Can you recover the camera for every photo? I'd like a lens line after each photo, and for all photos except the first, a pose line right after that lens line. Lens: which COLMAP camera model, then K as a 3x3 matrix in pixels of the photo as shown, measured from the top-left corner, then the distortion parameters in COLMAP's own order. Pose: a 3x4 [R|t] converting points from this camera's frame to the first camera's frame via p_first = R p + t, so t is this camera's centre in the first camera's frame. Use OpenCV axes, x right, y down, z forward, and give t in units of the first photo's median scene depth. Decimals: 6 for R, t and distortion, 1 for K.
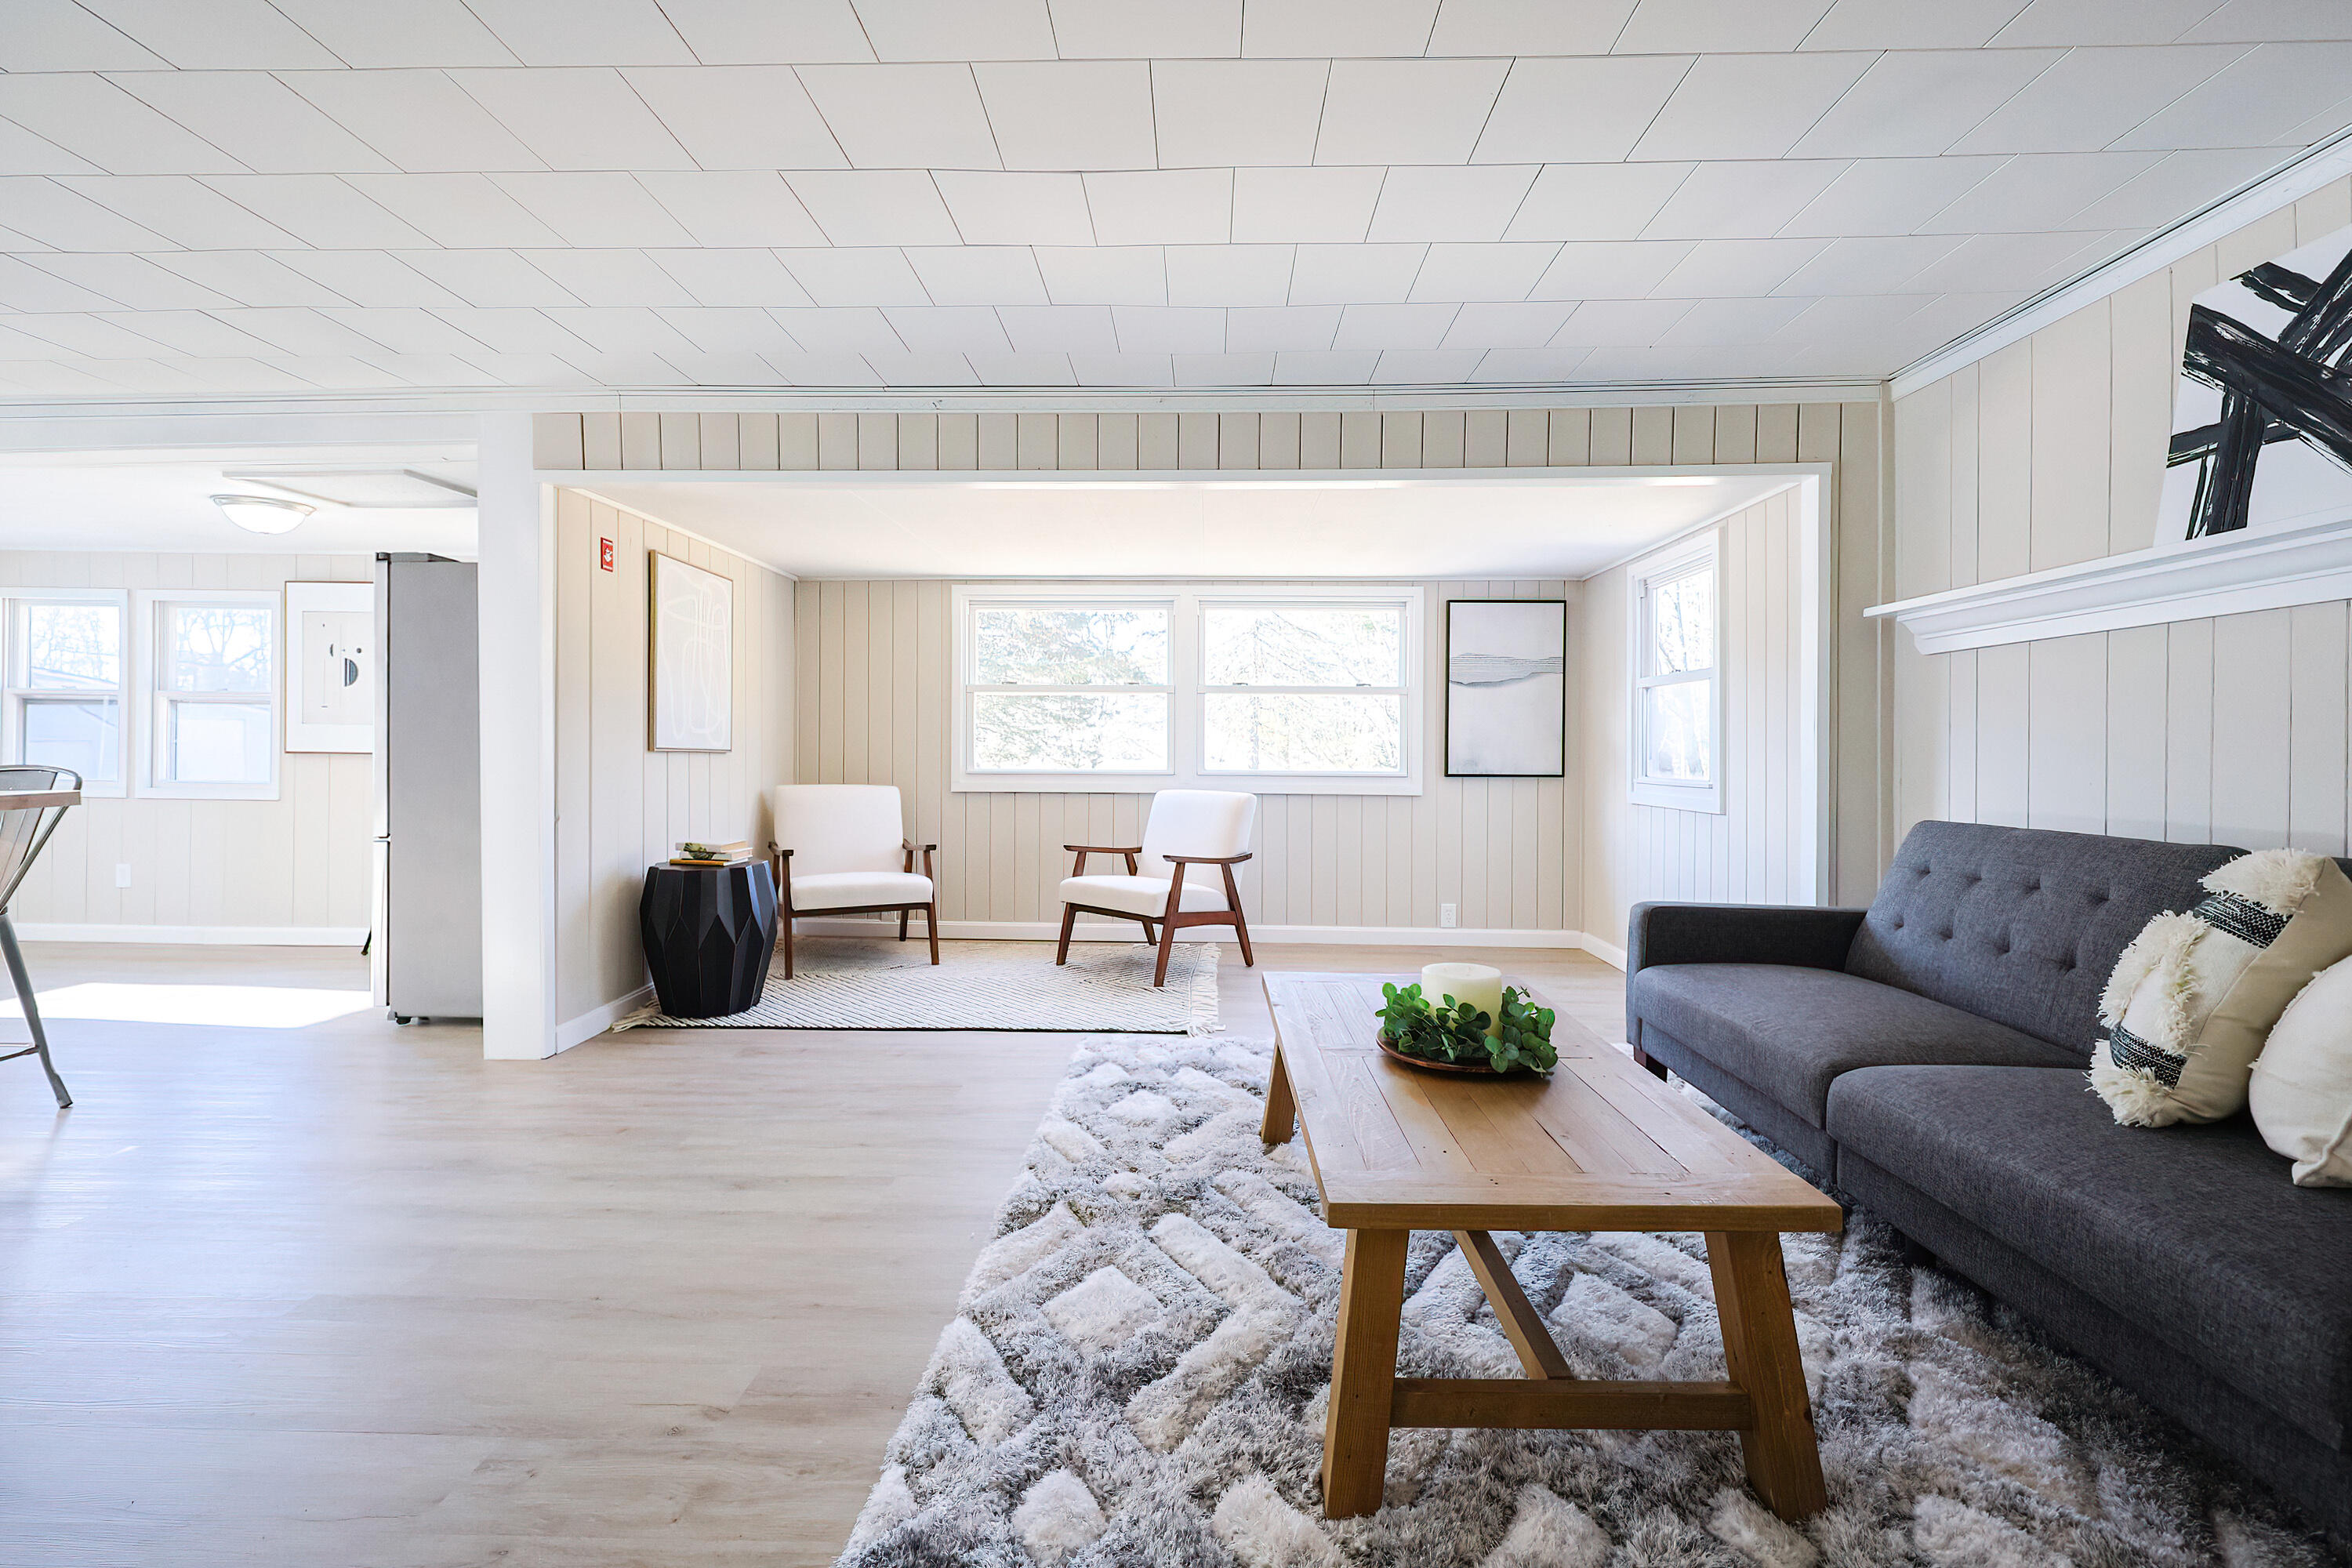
lens RADIAL K [[1007.7, 0, 1186.8], [0, 1007.7, 775.1], [0, 0, 1]] dist [-0.001844, -0.000172]
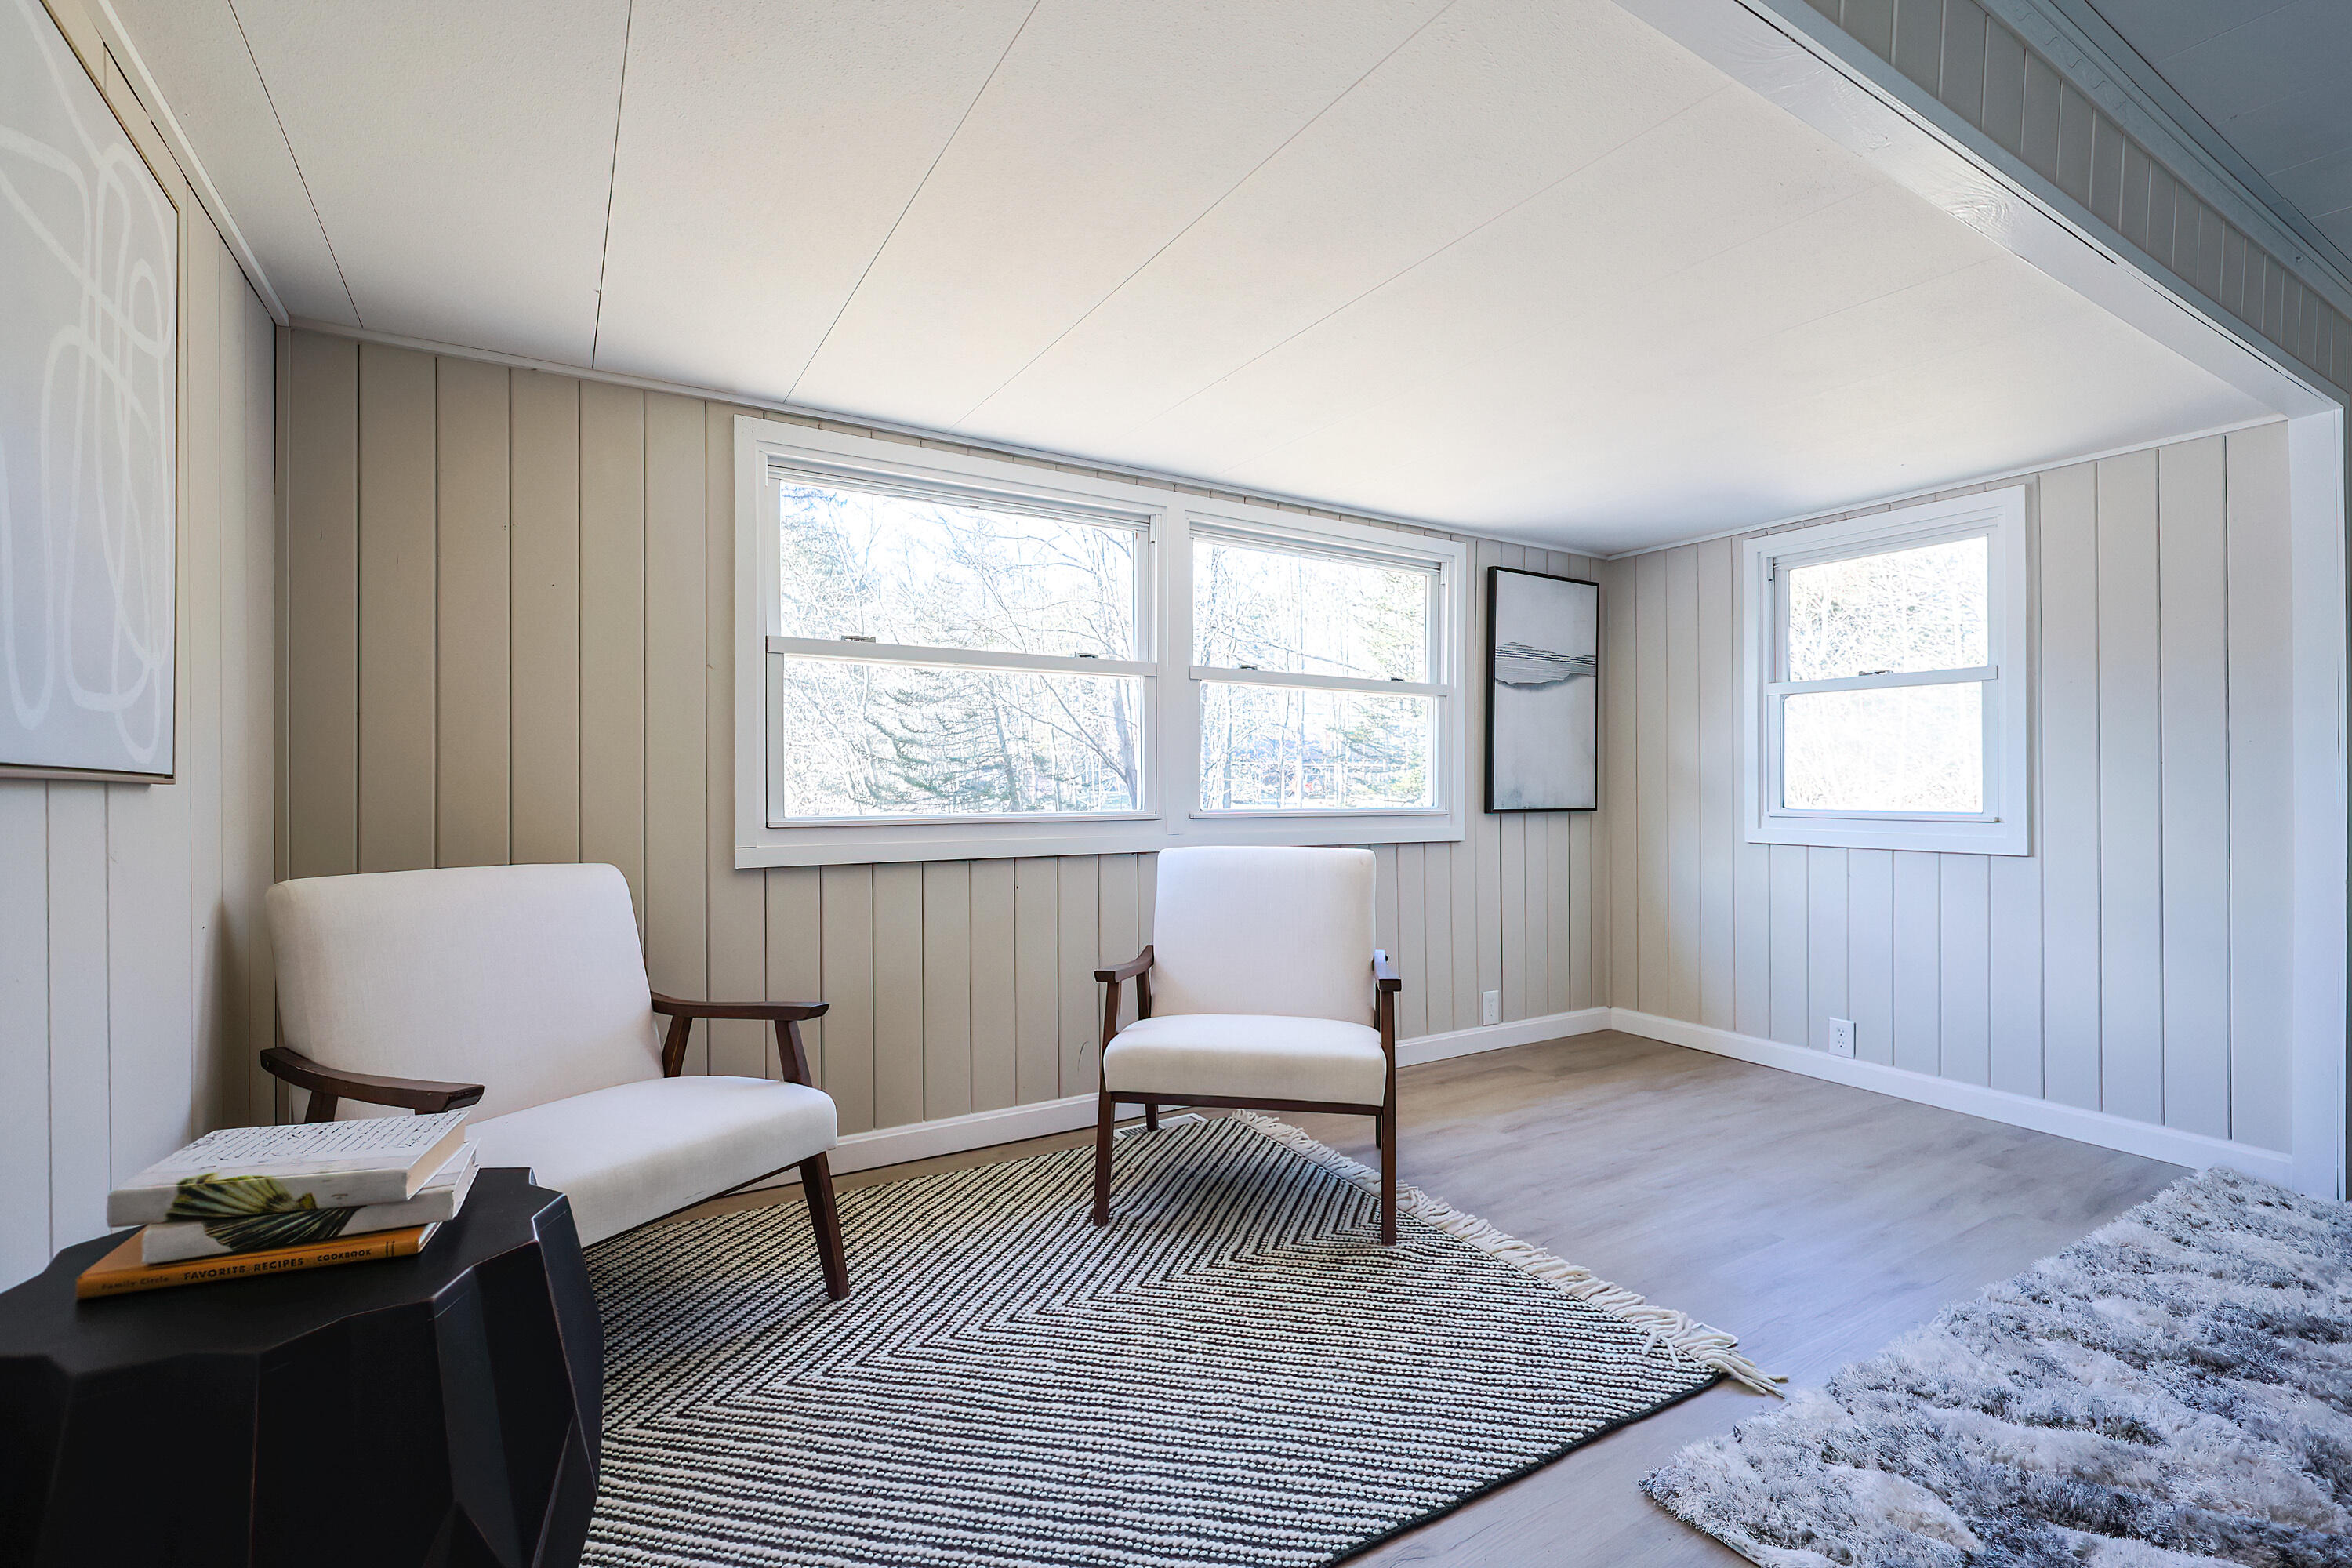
lens RADIAL K [[1024.6, 0, 1176.0], [0, 1024.6, 784.0], [0, 0, 1]] dist [0.006076, 0.000106]
pose [[0.834449, -0.004426, 0.551067, -0.328162], [0.017062, 0.999696, -0.017807, -0.010171], [-0.550821, 0.024262, 0.834271, 0.513436]]
